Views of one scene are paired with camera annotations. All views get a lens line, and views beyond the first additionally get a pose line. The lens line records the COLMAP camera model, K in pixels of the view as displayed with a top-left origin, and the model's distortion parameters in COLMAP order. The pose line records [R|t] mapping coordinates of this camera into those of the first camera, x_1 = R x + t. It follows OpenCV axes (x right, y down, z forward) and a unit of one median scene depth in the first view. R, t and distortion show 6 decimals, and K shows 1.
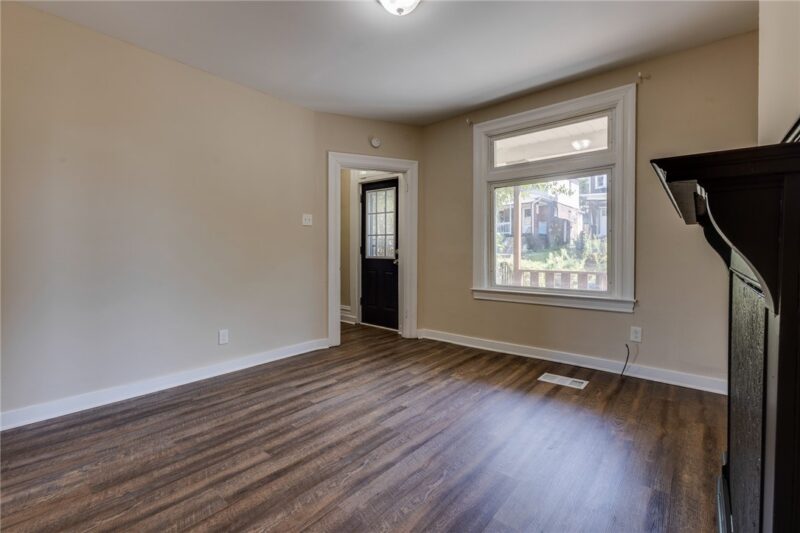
lens RADIAL K [[353.3, 0, 390.0], [0, 353.3, 256.4], [0, 0, 1]] dist [-0.000877, 0.000241]
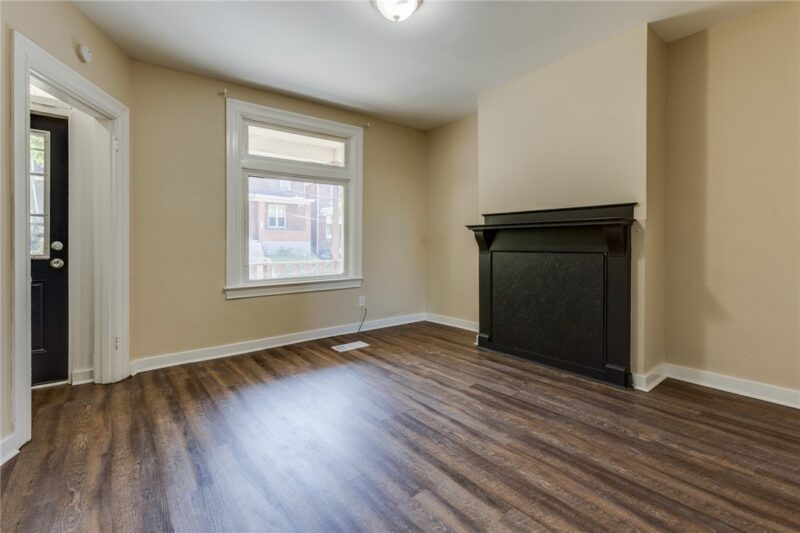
lens RADIAL K [[366.8, 0, 404.3], [0, 366.8, 244.2], [0, 0, 1]] dist [-0.003545, 0.000193]
pose [[0.188564, 0.000965, 0.982060, -0.744671], [0.022930, 0.999723, -0.005385, 0.000463], [-0.981793, 0.023534, 0.188490, 0.550145]]
